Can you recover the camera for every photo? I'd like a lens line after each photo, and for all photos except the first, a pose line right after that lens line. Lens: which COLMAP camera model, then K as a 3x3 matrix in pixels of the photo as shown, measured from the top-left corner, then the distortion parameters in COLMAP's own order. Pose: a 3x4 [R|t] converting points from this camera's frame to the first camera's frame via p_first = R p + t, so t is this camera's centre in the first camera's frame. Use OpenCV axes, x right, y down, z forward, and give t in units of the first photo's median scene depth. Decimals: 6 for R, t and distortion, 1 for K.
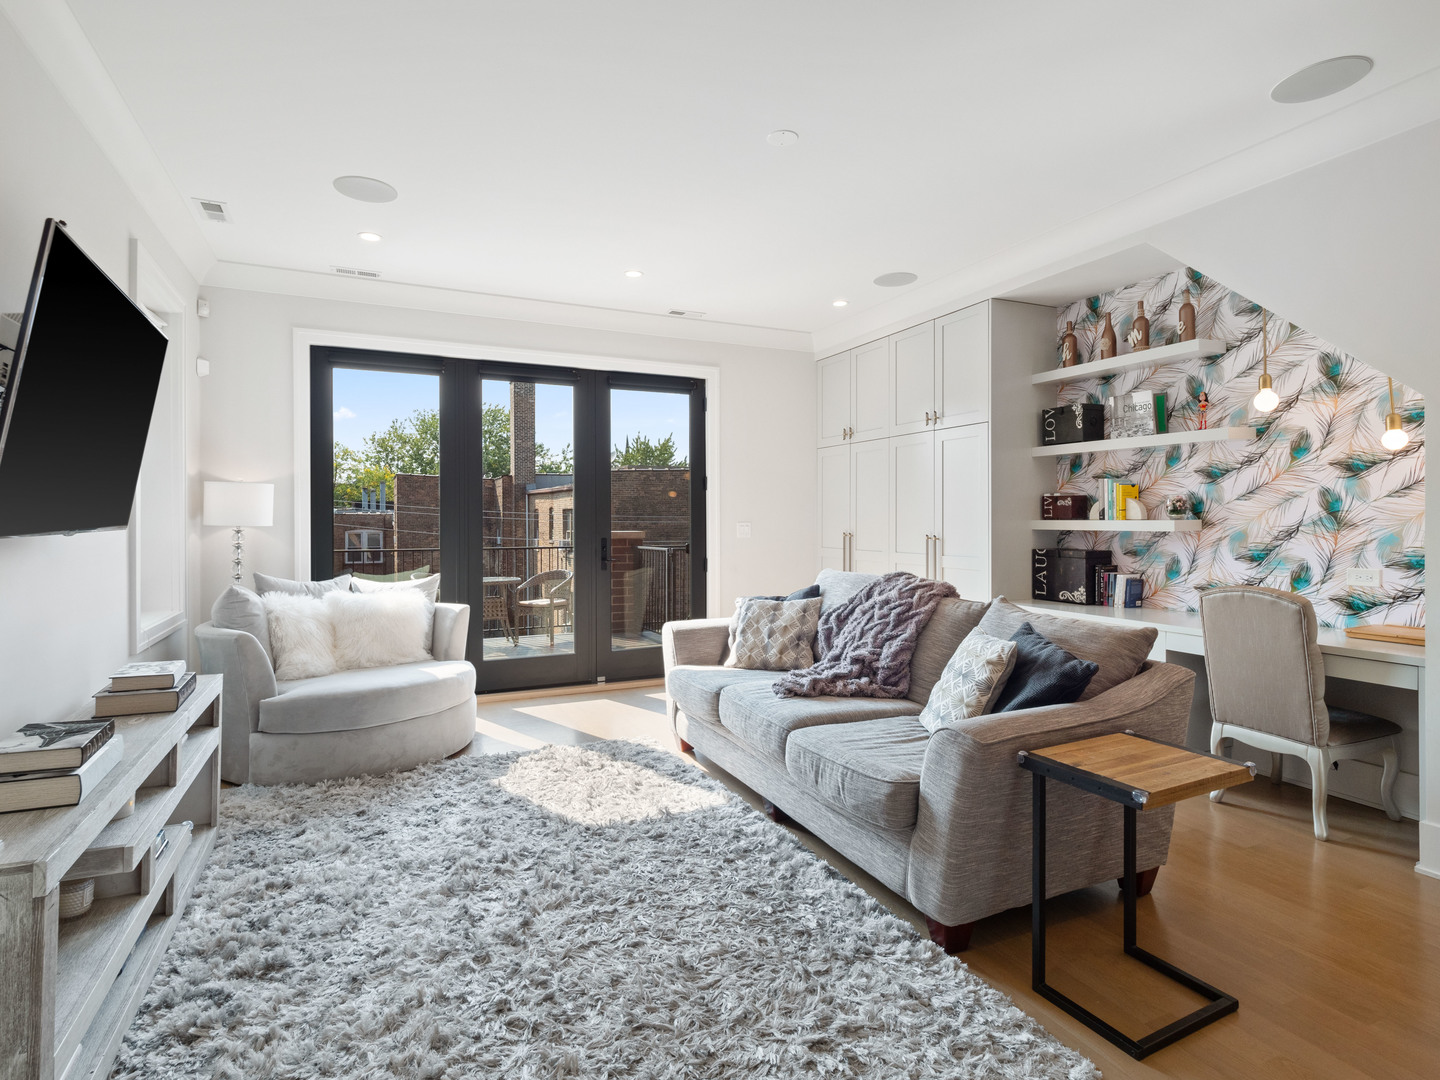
lens RADIAL K [[765.5, 0, 720.1], [0, 765.5, 518.8], [0, 0, 1]] dist [0.001036, 0.000583]
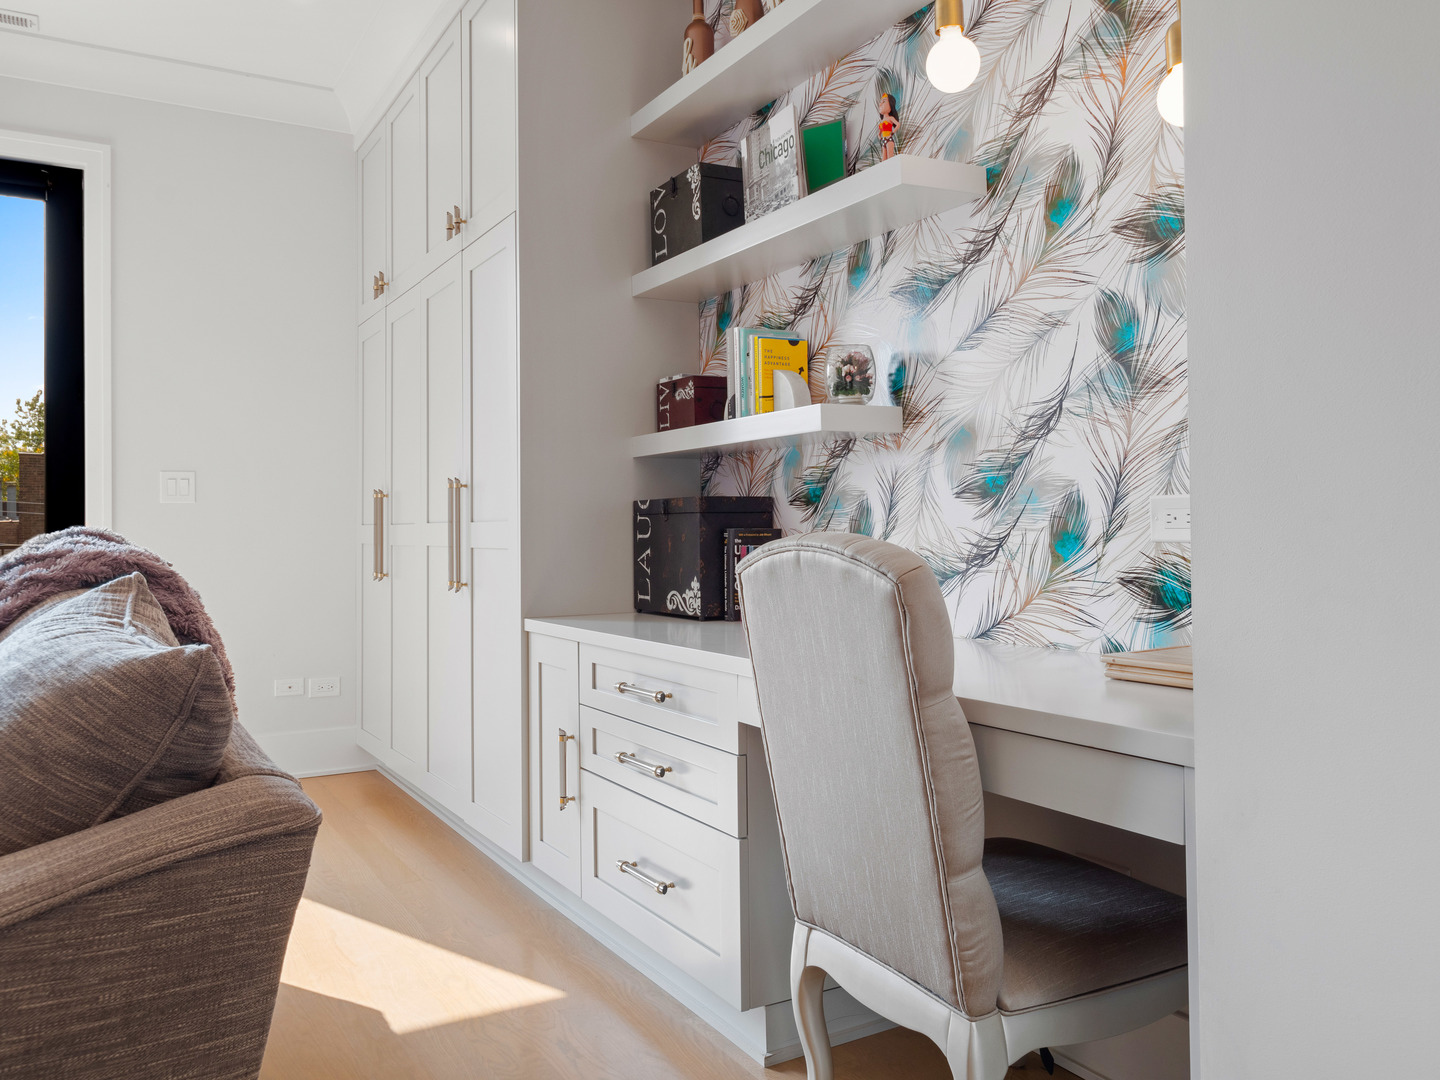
lens RADIAL K [[1149.9, 0, 720.4], [0, 1149.9, 503.7], [0, 0, 1]] dist [-0.004045, 0.005958]
pose [[0.995235, -0.003463, 0.097448, 0.424016], [0.005748, 0.999715, -0.023181, 0.061547], [-0.097340, 0.023630, 0.994971, 0.349791]]
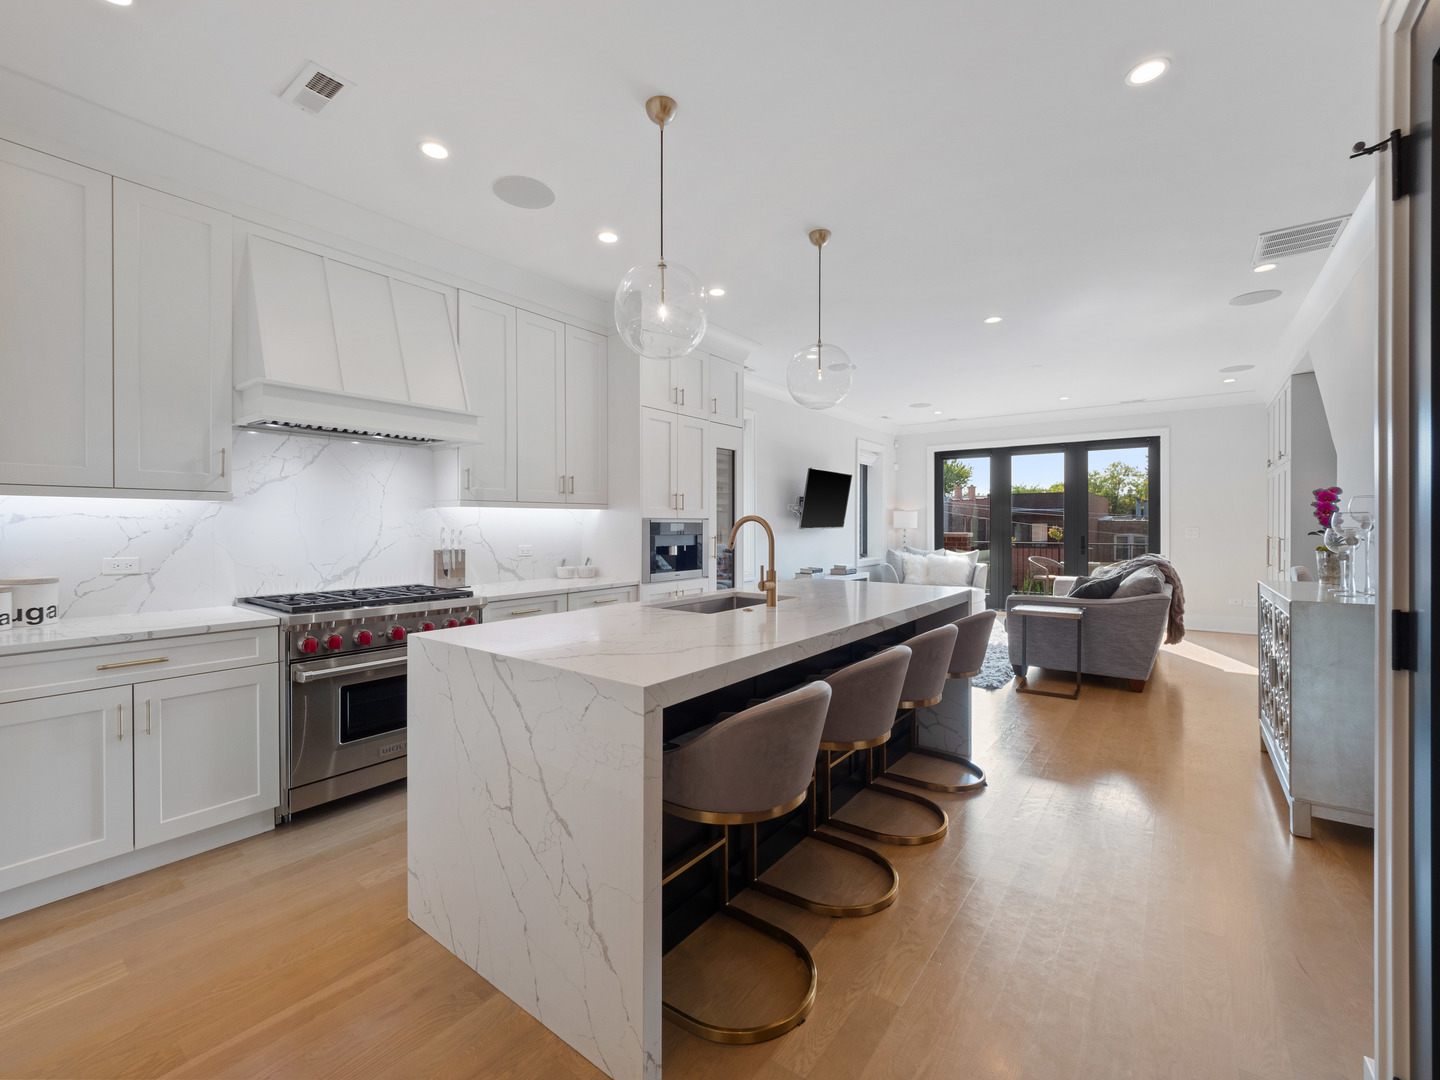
lens RADIAL K [[605.8, 0, 719.4], [0, 605.8, 537.1], [0, 0, 1]] dist [0.003819, -0.006632]
pose [[0.487328, 0.015830, -0.873075, 0.874336], [0.001514, 0.999819, 0.018972, 0.000886], [0.873218, -0.010568, 0.487216, -0.559447]]
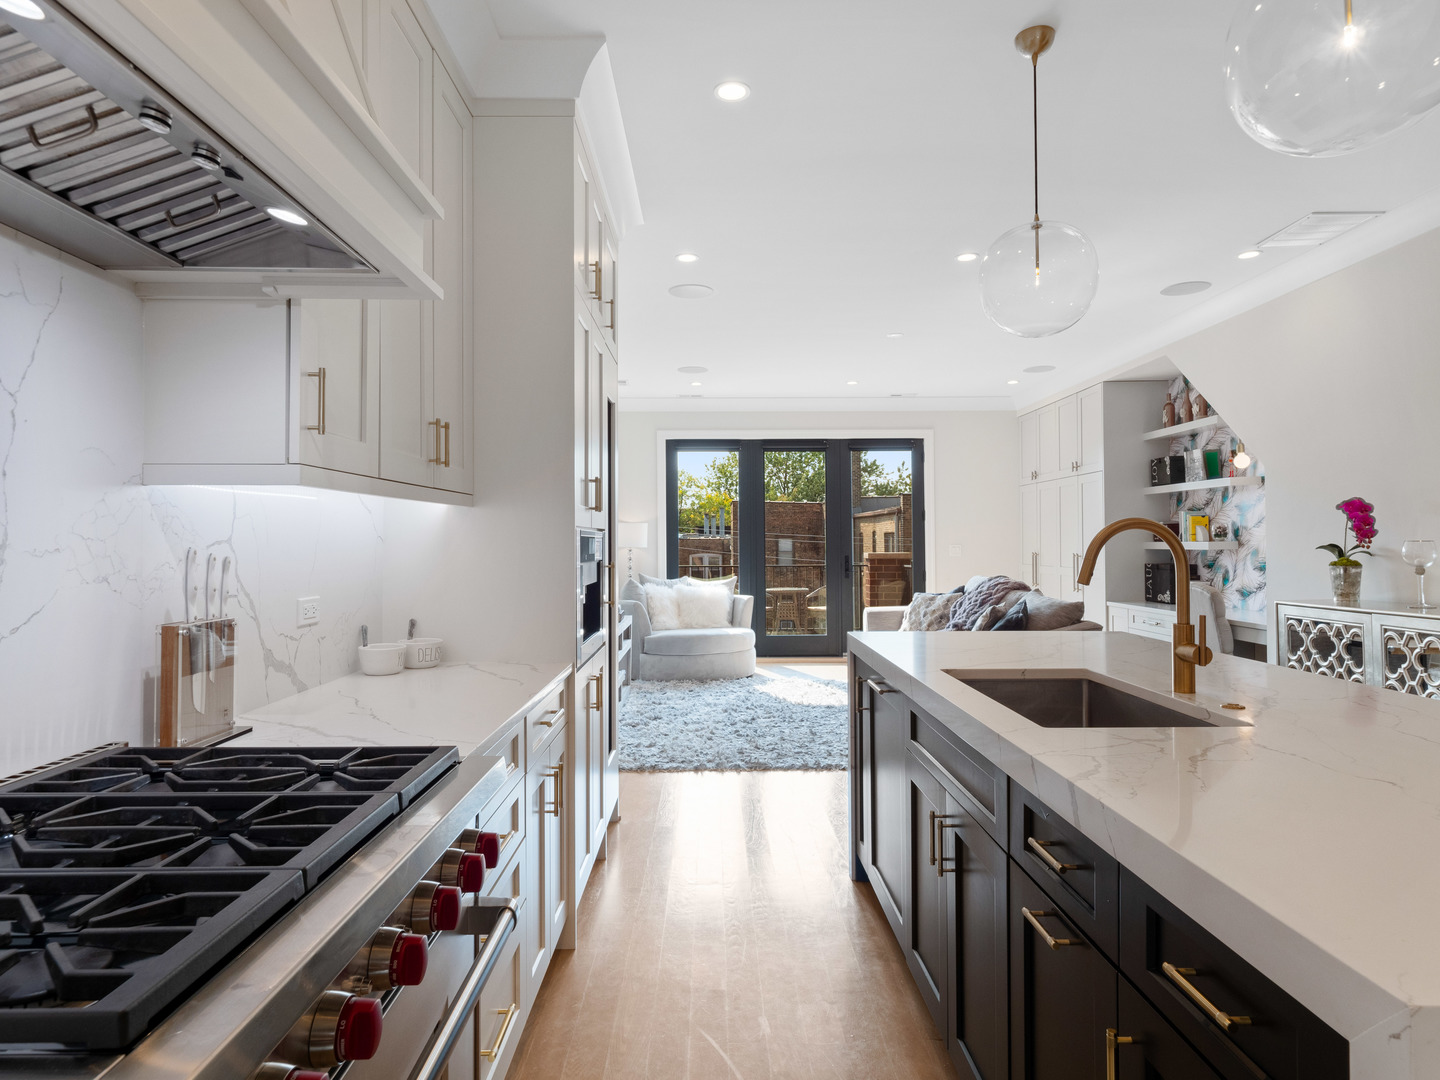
lens RADIAL K [[844.1, 0, 715.3], [0, 844.1, 534.1], [0, 0, 1]] dist [-0.000149, -0.001786]
pose [[0.910868, -0.008050, -0.412618, 0.359261], [0.003985, 0.999935, -0.010710, 0.000806], [0.412678, 0.008111, 0.910841, -0.704677]]
